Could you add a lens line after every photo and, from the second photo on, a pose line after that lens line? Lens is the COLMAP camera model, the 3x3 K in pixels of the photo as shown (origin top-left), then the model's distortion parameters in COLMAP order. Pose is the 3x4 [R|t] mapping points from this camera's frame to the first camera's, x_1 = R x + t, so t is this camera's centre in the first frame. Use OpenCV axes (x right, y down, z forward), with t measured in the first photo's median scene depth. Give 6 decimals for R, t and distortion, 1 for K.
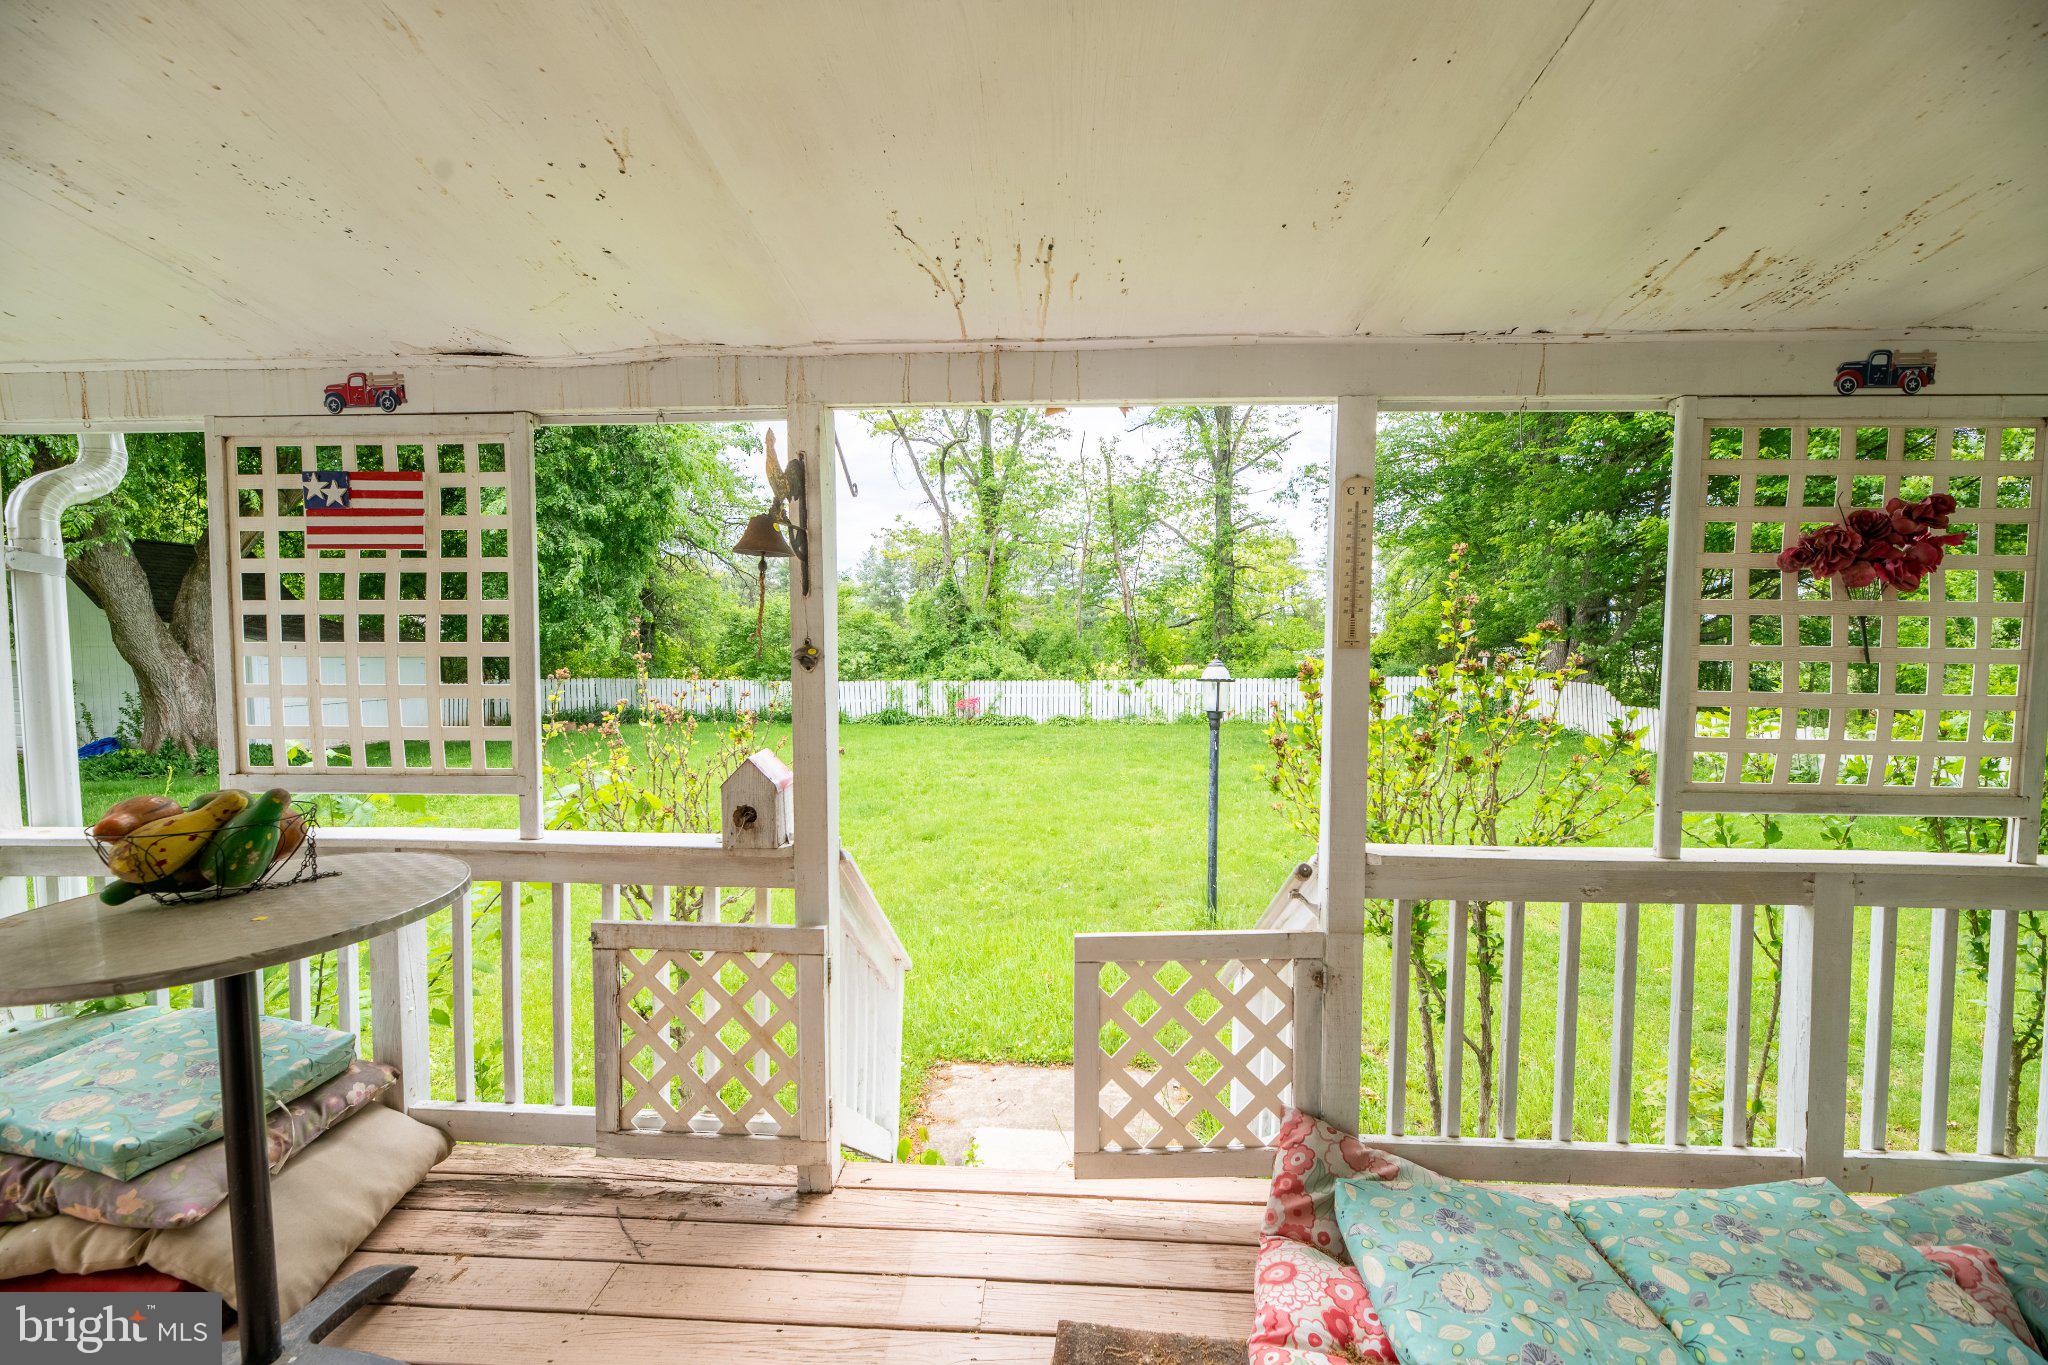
lens RADIAL K [[827.8, 0, 1026.5], [0, 827.8, 689.3], [0, 0, 1]] dist [0.002516, -0.003969]
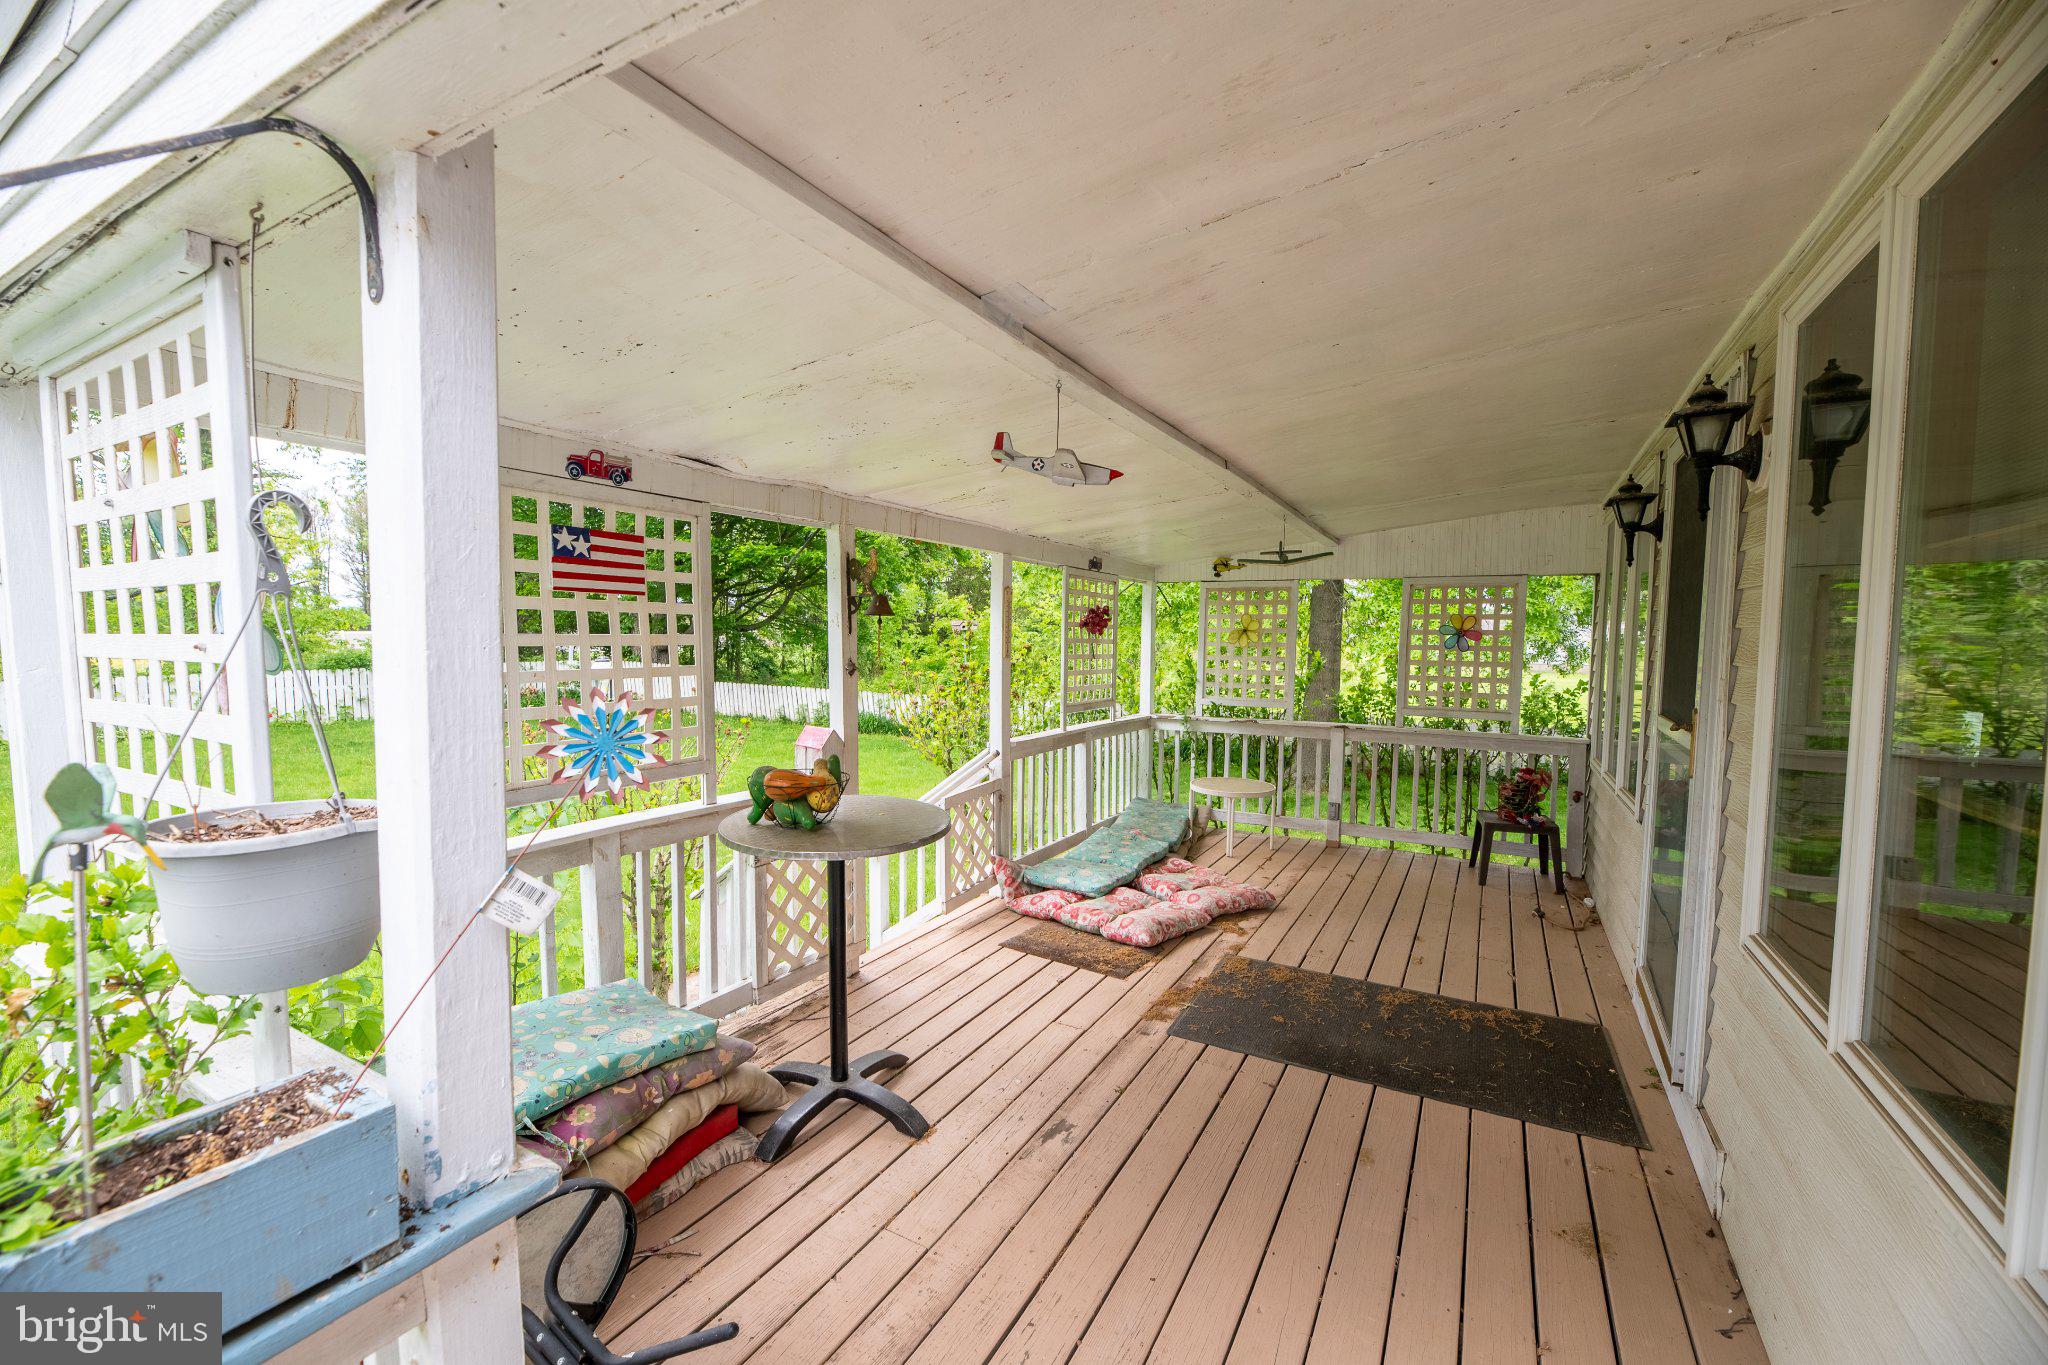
lens RADIAL K [[824.2, 0, 1028.2], [0, 824.2, 690.6], [0, 0, 1]] dist [0.000319, -0.003791]
pose [[0.442307, -0.056197, 0.895101, -1.686637], [0.038032, 0.998312, 0.043884, -0.056311], [-0.896057, 0.014632, 0.443698, -0.115864]]
